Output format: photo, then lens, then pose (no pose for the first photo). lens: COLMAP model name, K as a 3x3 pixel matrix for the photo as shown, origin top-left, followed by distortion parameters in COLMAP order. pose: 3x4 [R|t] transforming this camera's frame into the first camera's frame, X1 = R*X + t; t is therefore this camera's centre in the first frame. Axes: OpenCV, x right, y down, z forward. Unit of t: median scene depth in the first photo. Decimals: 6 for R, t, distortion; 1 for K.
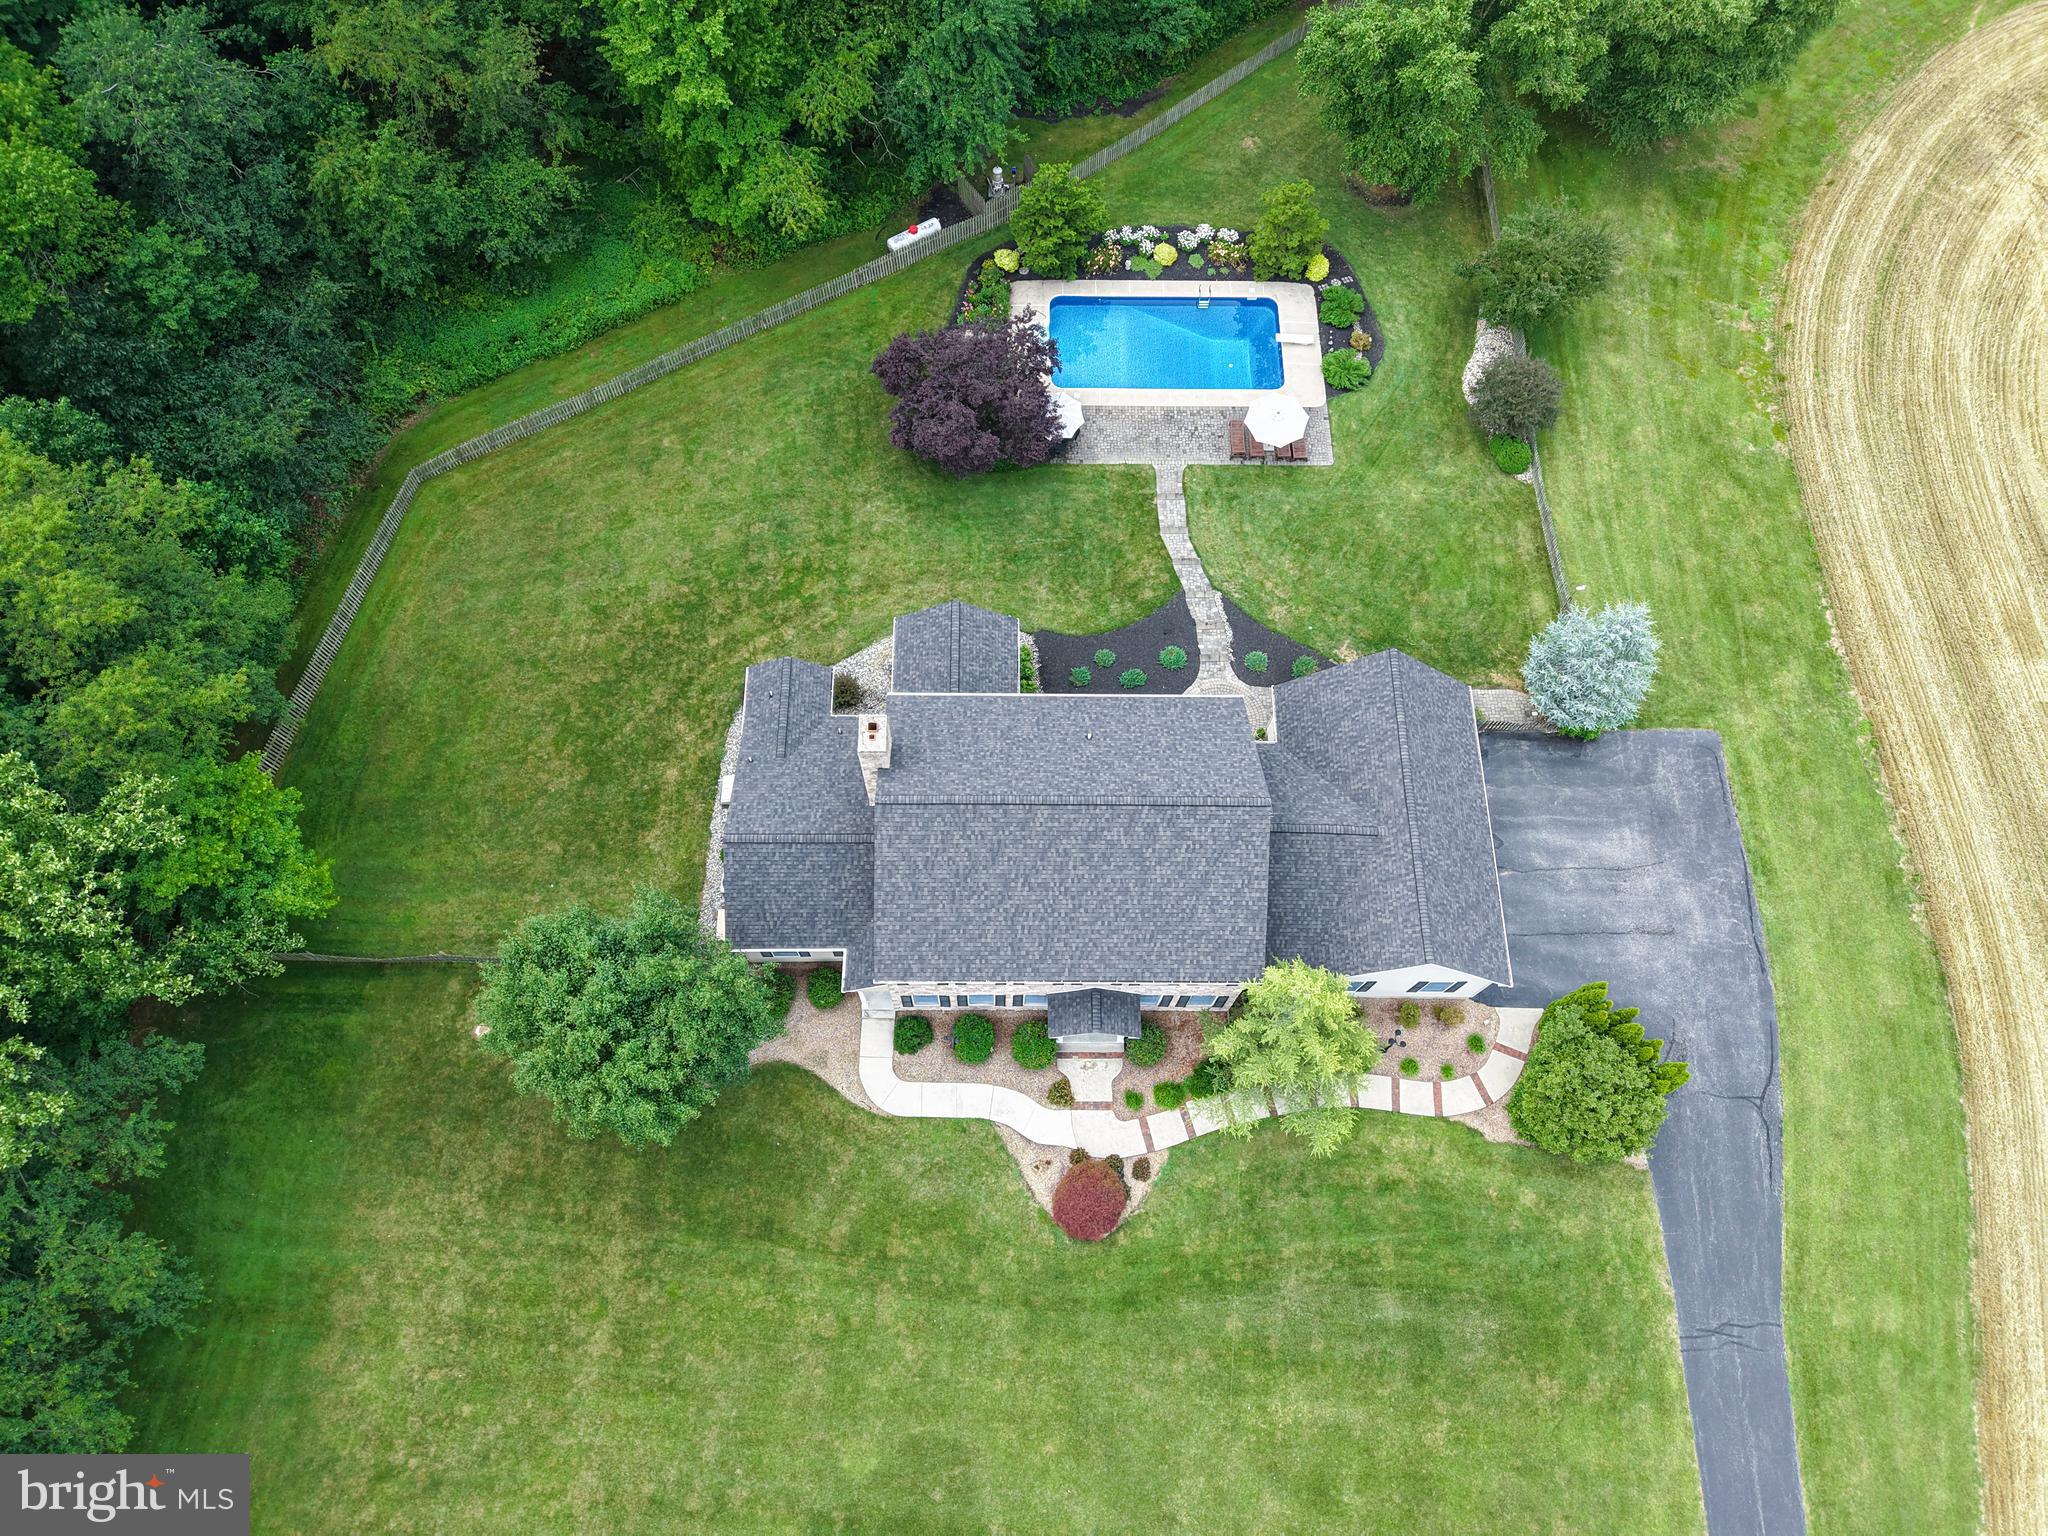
lens RADIAL K [[1373.2, 0, 1036.1], [0, 1373.2, 758.0], [0, 0, 1]] dist [0.020711, -0.002925]
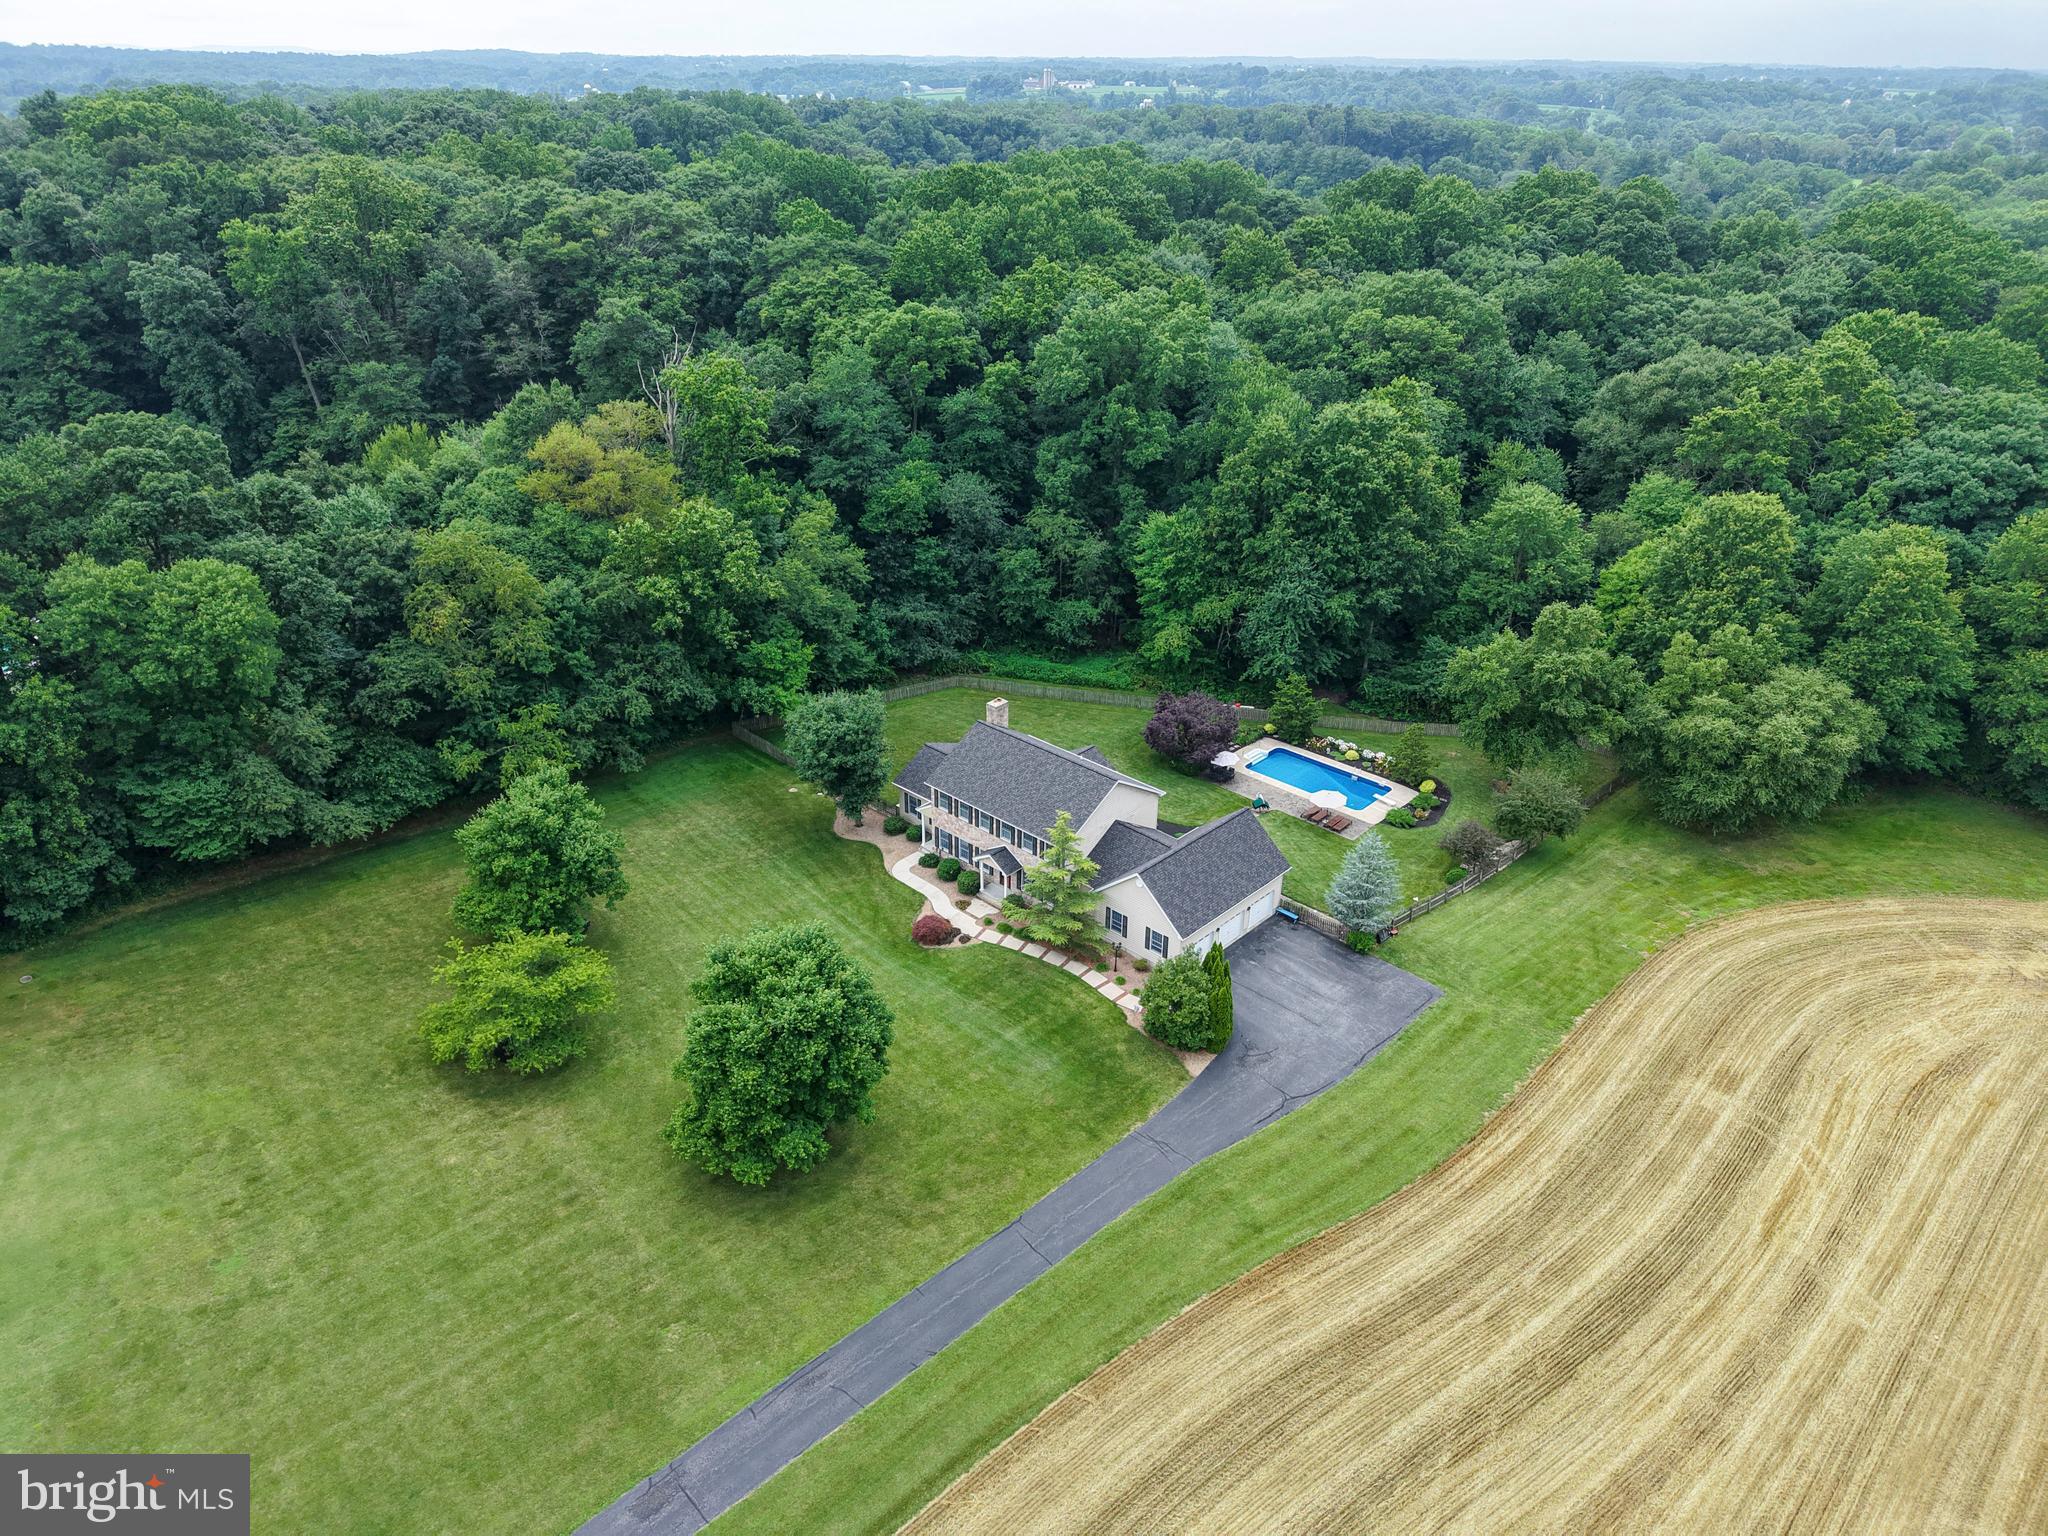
lens RADIAL K [[1372.8, 0, 1027.2], [0, 1372.8, 758.9], [0, 0, 1]] dist [0.059502, -0.064404]
pose [[0.728726, 0.297506, -0.616805, 0.996050], [-0.628155, 0.649105, -0.429049, 0.732455], [0.272727, 0.700109, 0.659900, -0.288347]]
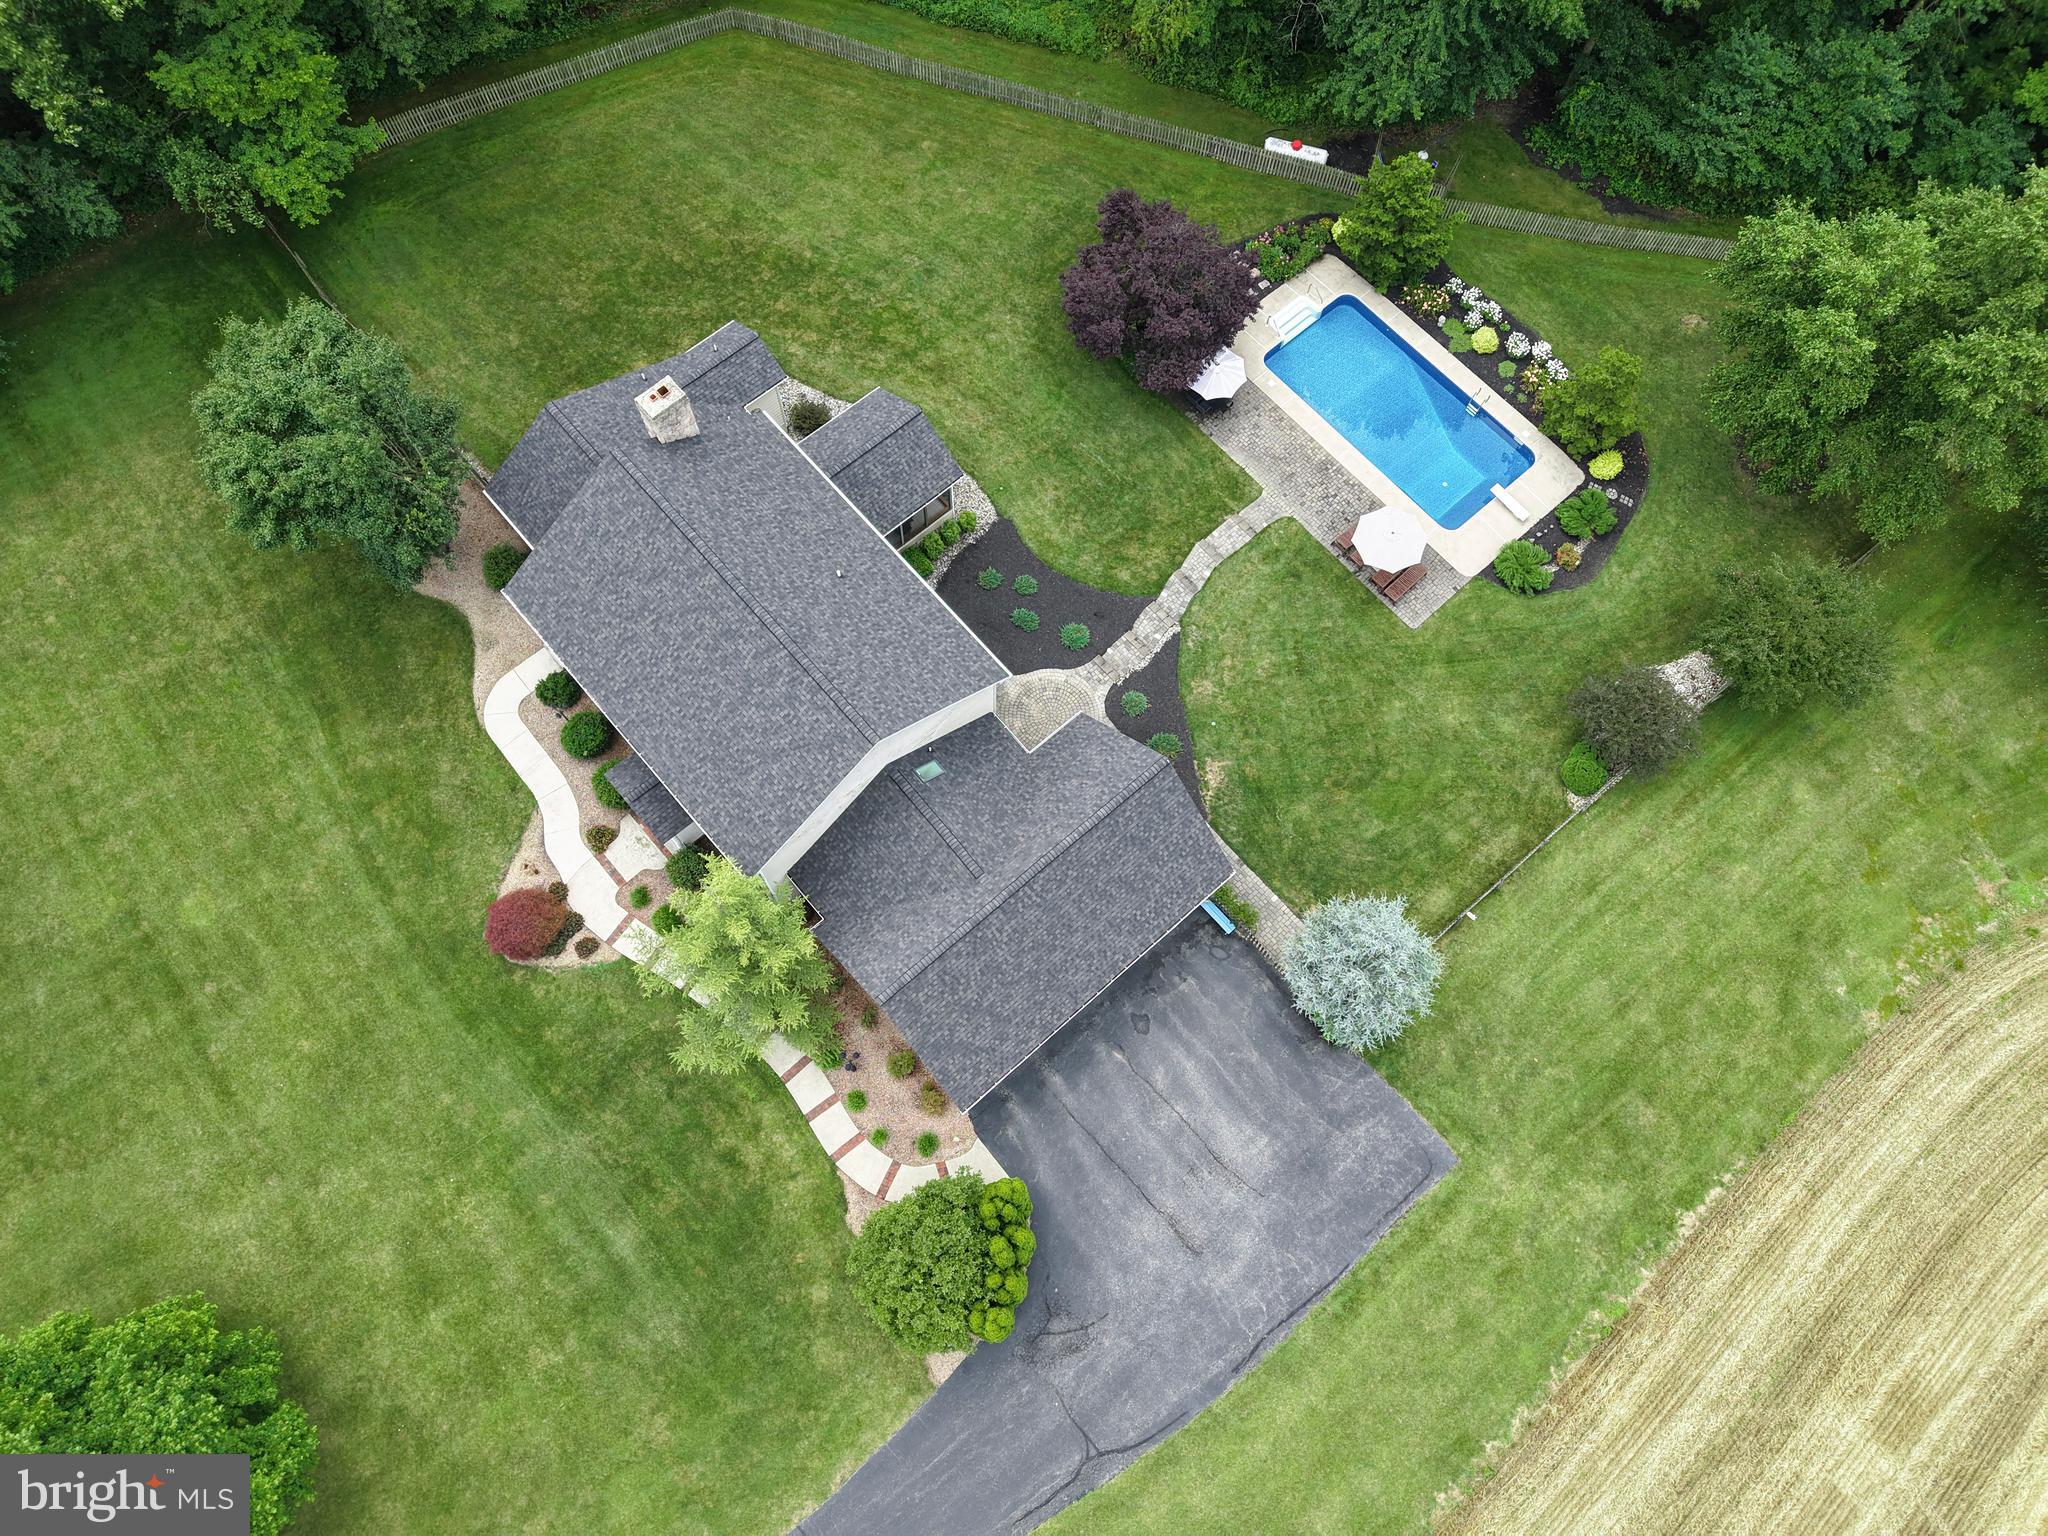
lens RADIAL K [[1365.8, 0, 1043.3], [0, 1365.8, 764.7], [0, 0, 1]] dist [0.016800, -0.006221]
pose [[0.657556, 0.706274, -0.262290, 0.374467], [-0.697353, 0.702331, 0.142933, -0.124448], [0.285165, 0.088922, 0.954345, 0.142365]]
